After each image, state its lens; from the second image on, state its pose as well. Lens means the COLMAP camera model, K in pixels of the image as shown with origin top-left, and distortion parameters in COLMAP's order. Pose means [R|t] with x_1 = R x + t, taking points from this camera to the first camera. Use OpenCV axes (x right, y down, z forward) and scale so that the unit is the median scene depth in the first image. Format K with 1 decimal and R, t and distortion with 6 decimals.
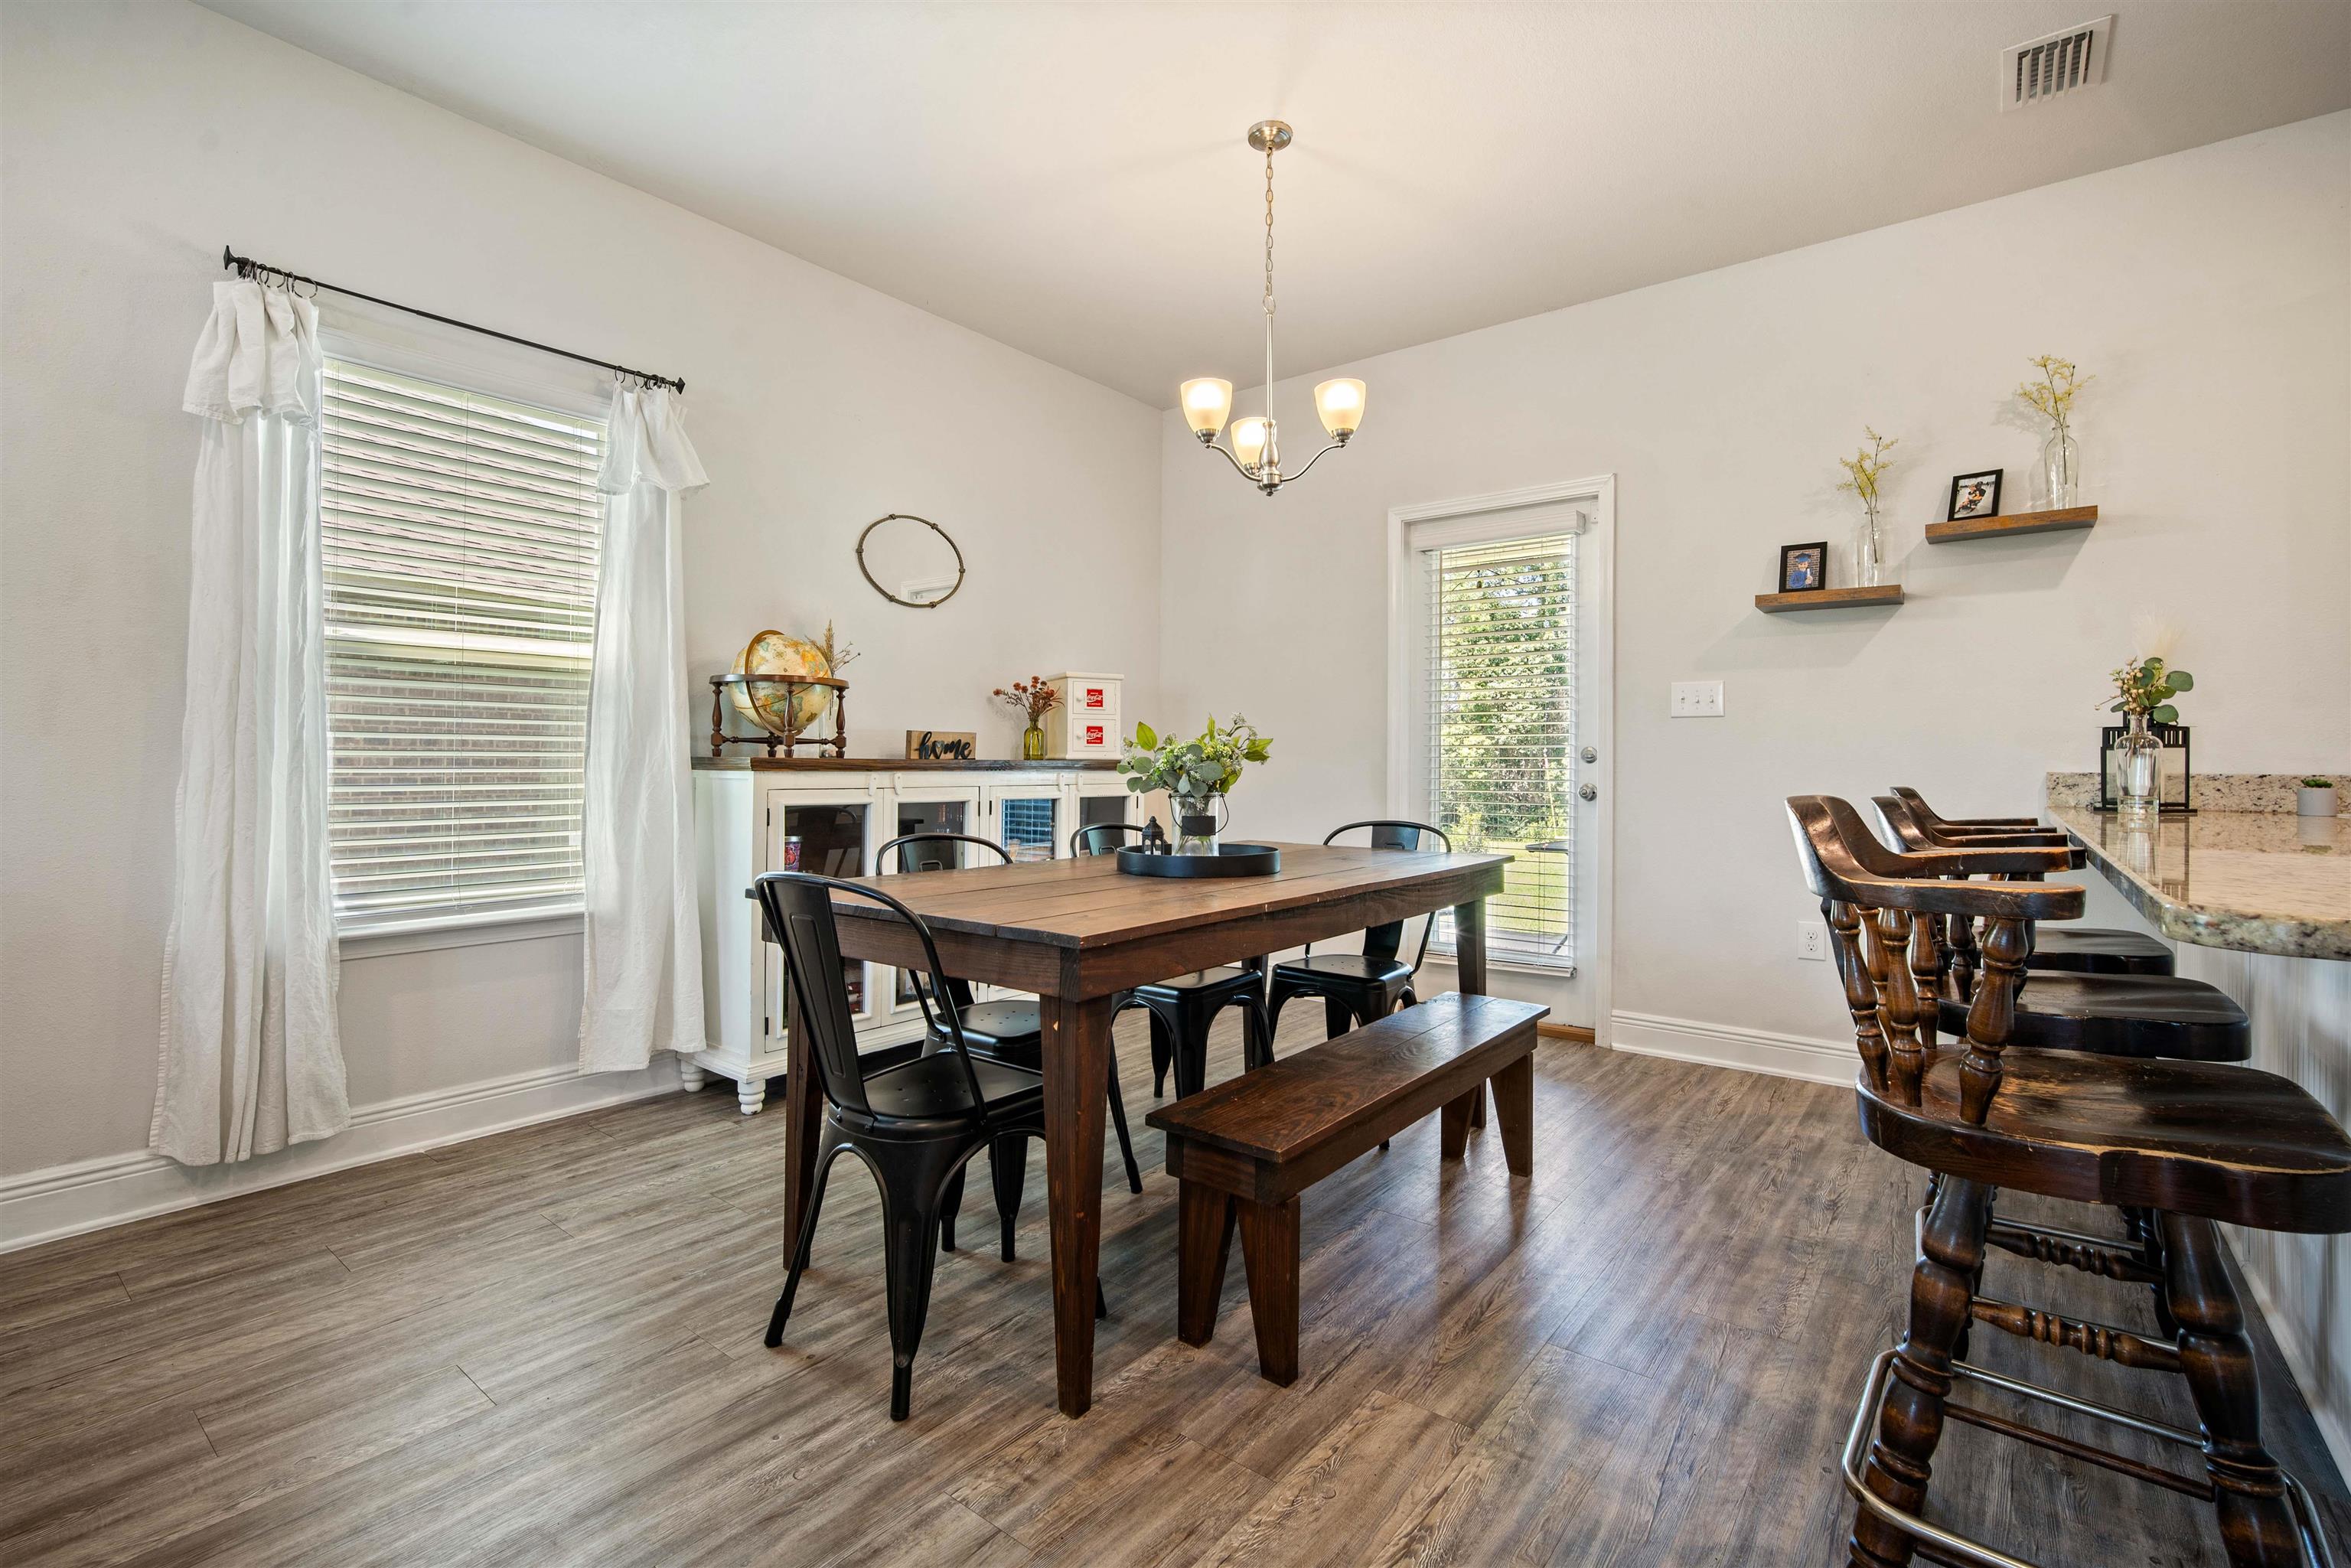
lens RADIAL K [[1057.4, 0, 1178.3], [0, 1057.4, 765.2], [0, 0, 1]] dist [-0.010534, 0.001359]
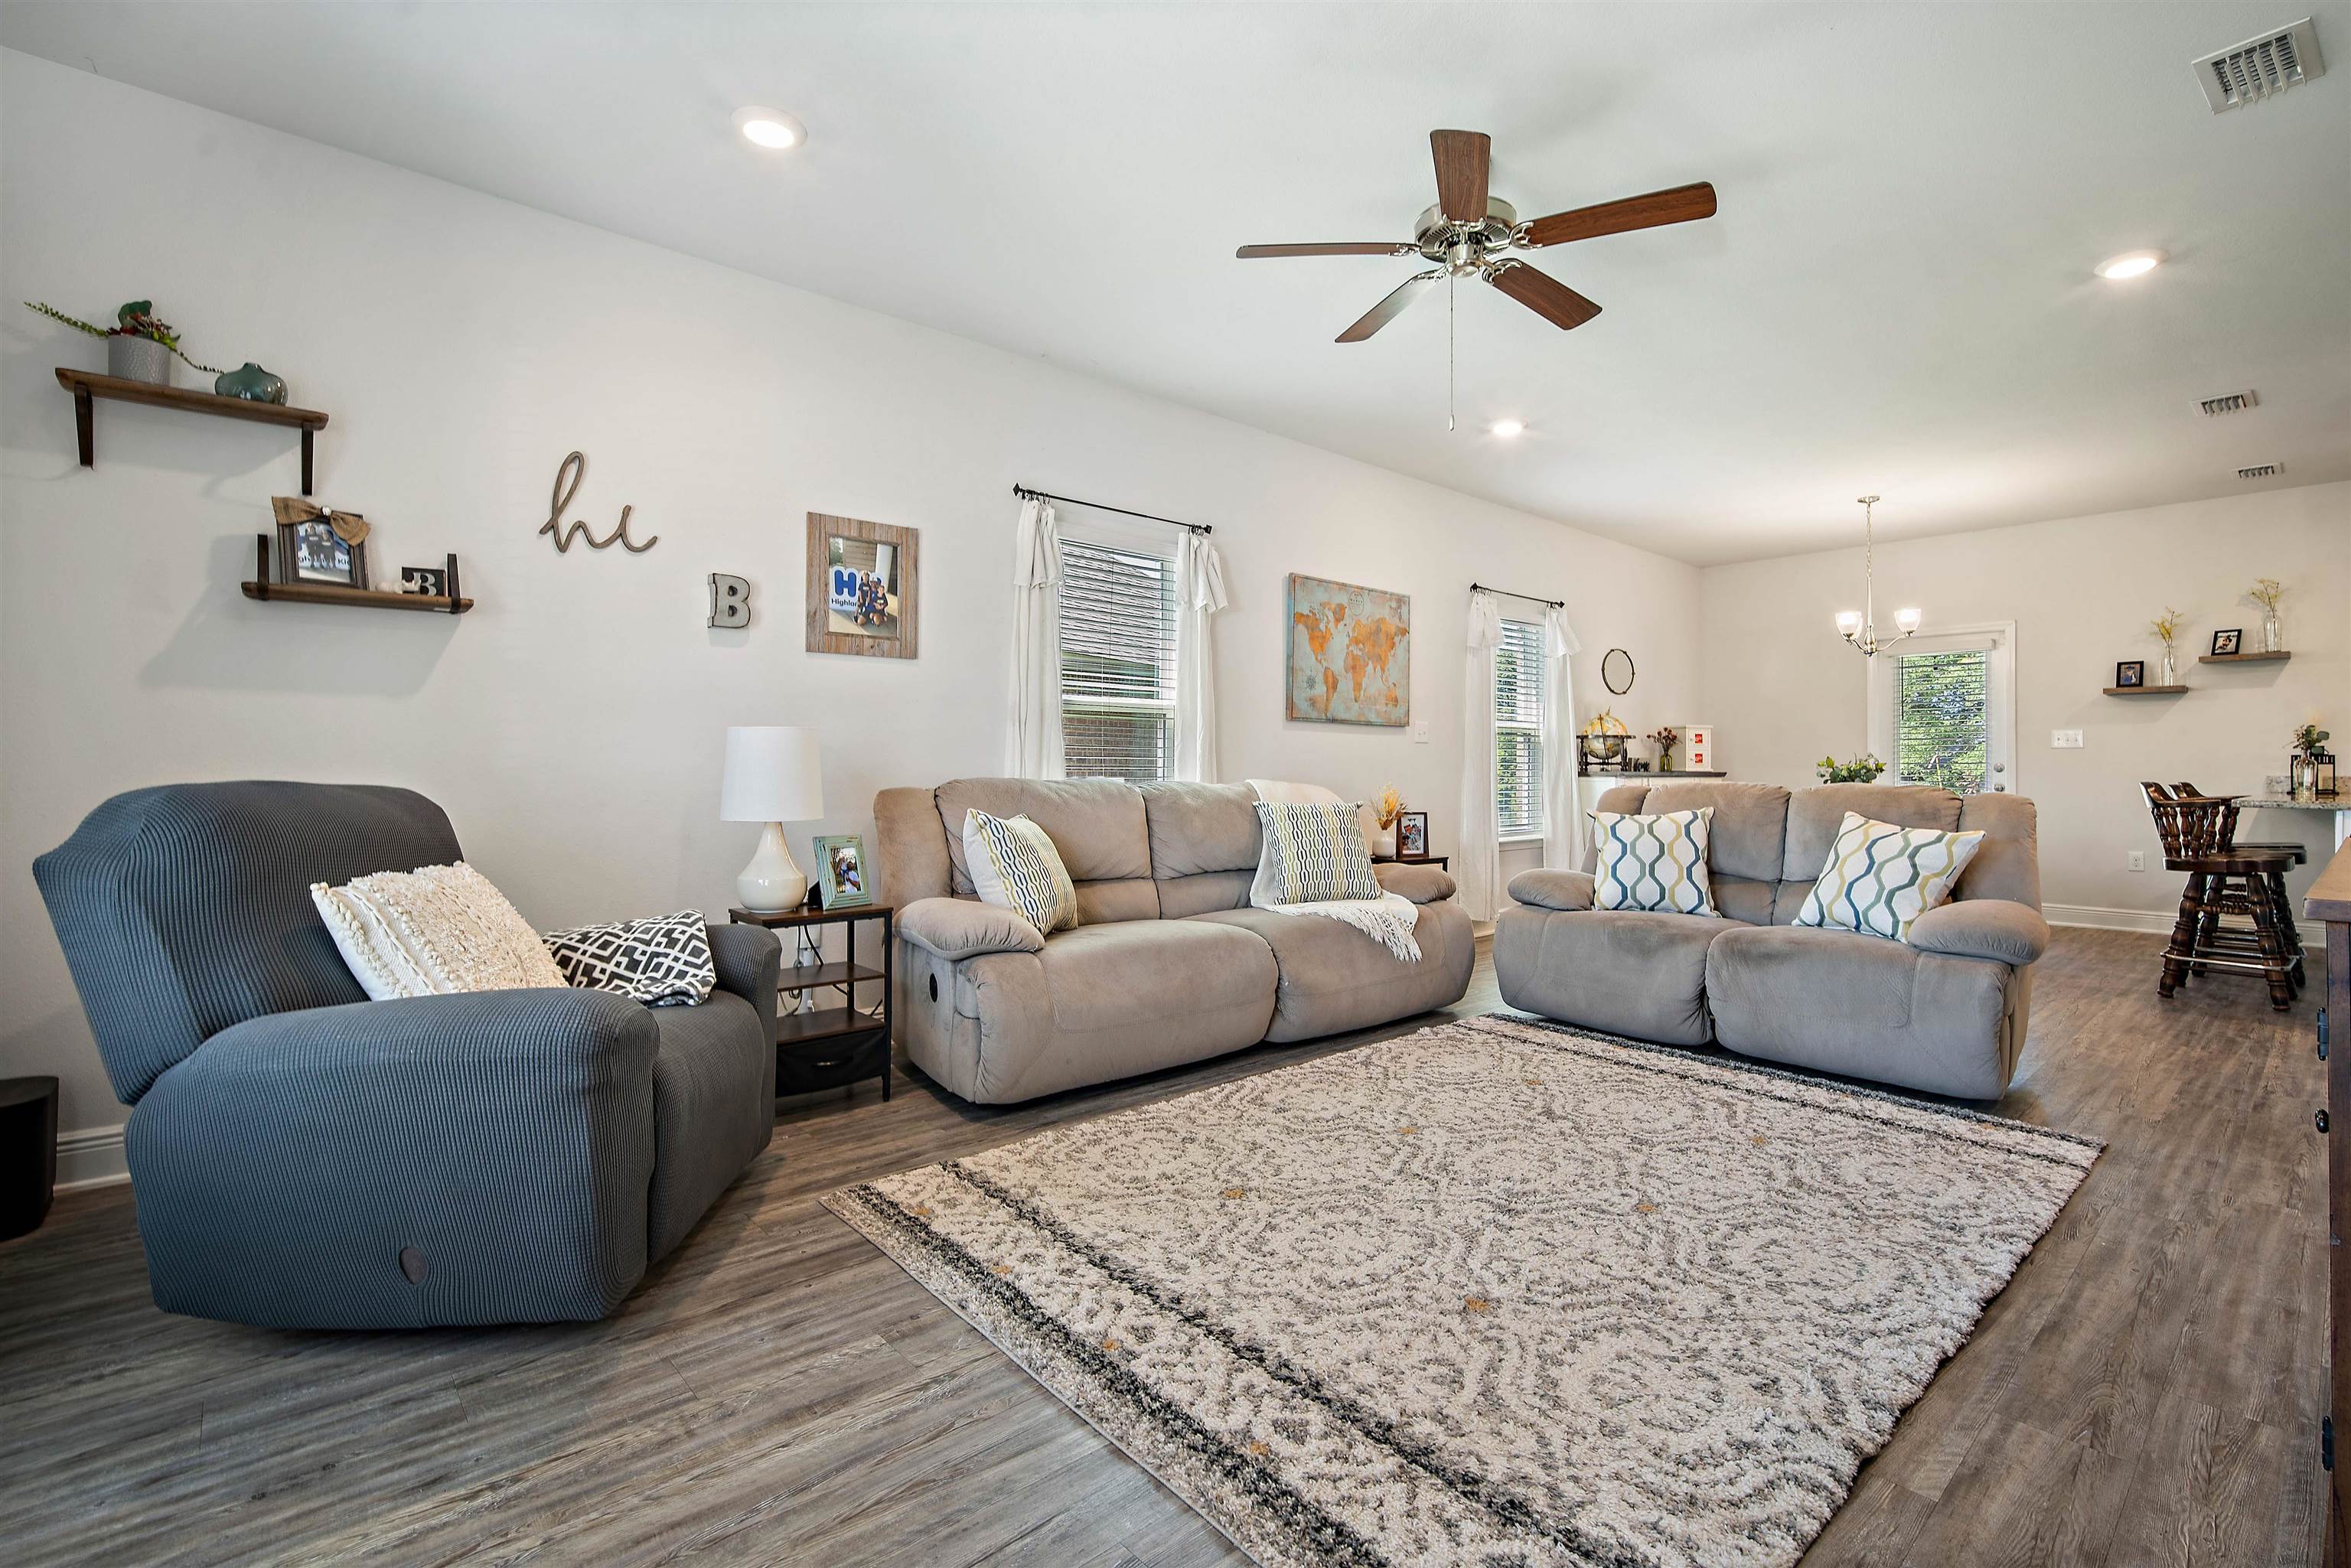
lens RADIAL K [[1057.4, 0, 1178.3], [0, 1057.4, 765.2], [0, 0, 1]] dist [-0.010534, 0.001359]
pose [[0.983440, -0.005871, -0.181140, -0.892277], [0.004477, 0.999957, -0.008105, -0.006926], [0.181179, 0.007160, 0.983424, -1.391006]]
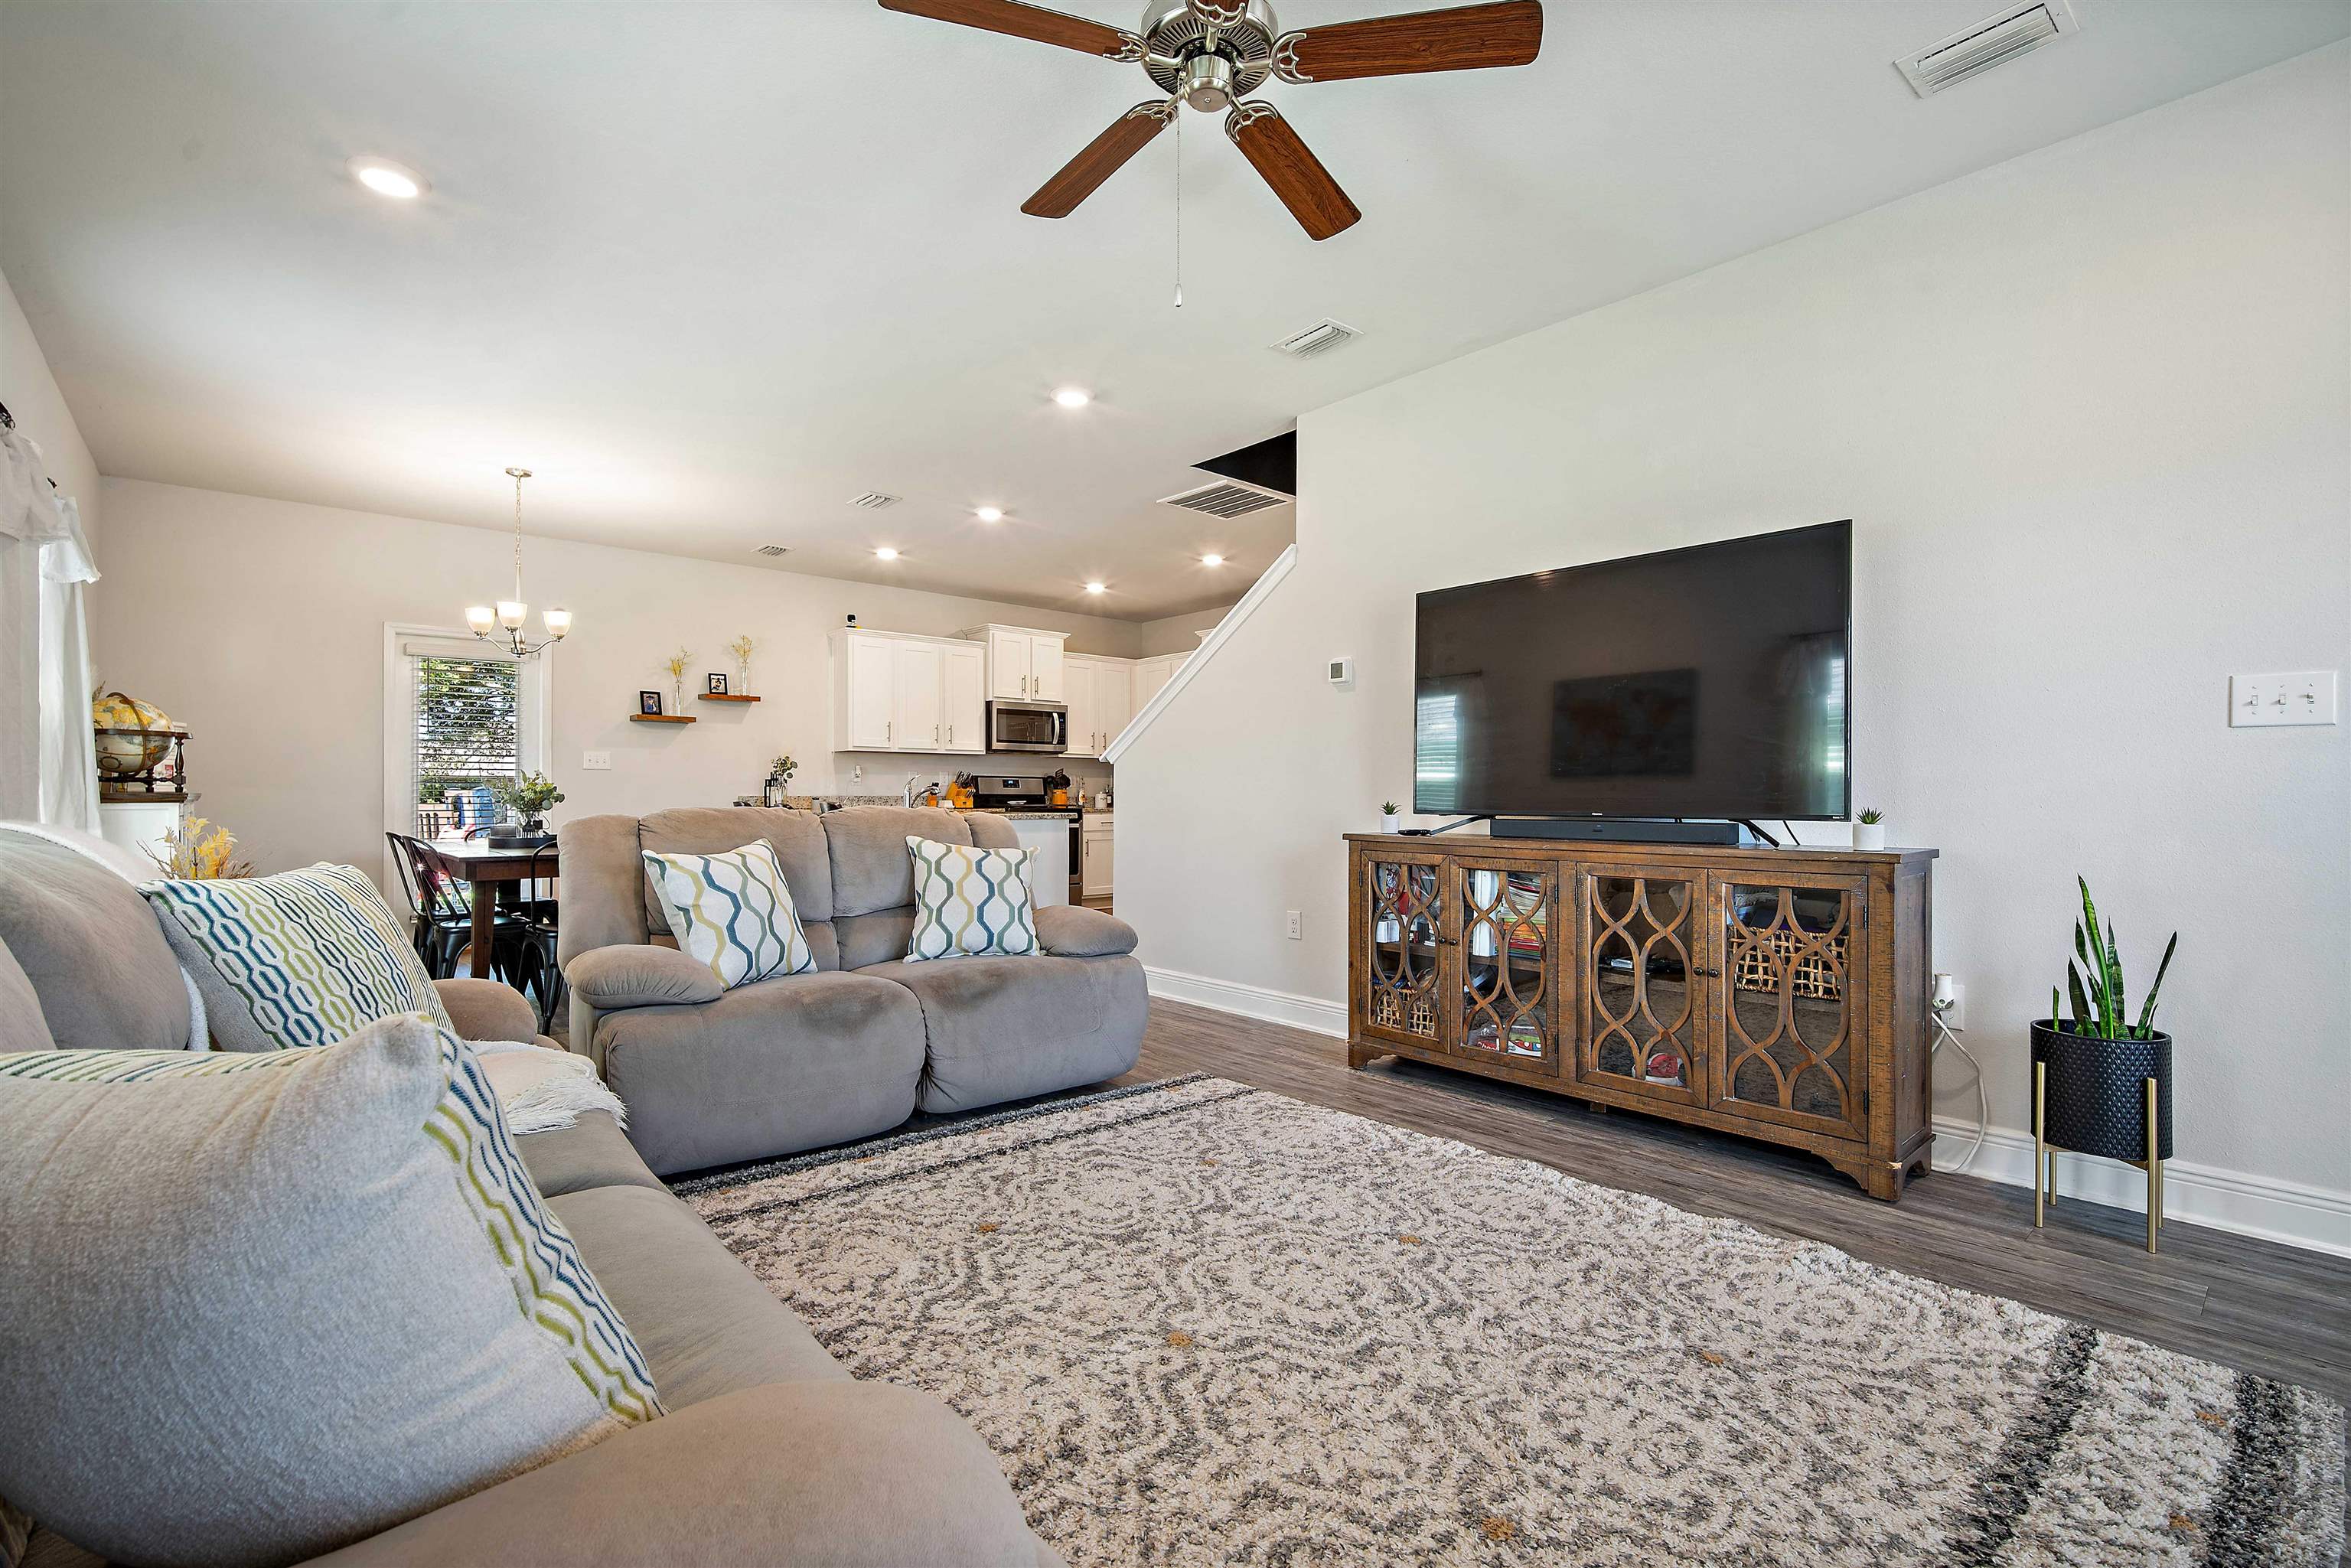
lens RADIAL K [[1059.7, 0, 1190.4], [0, 1059.7, 781.8], [0, 0, 1]] dist [-0.019301, 0.006242]
pose [[0.164910, 0.003163, 0.986303, -1.499724], [0.001656, 0.999993, -0.003484, -0.015194], [-0.986307, 0.002207, 0.164904, -0.501734]]
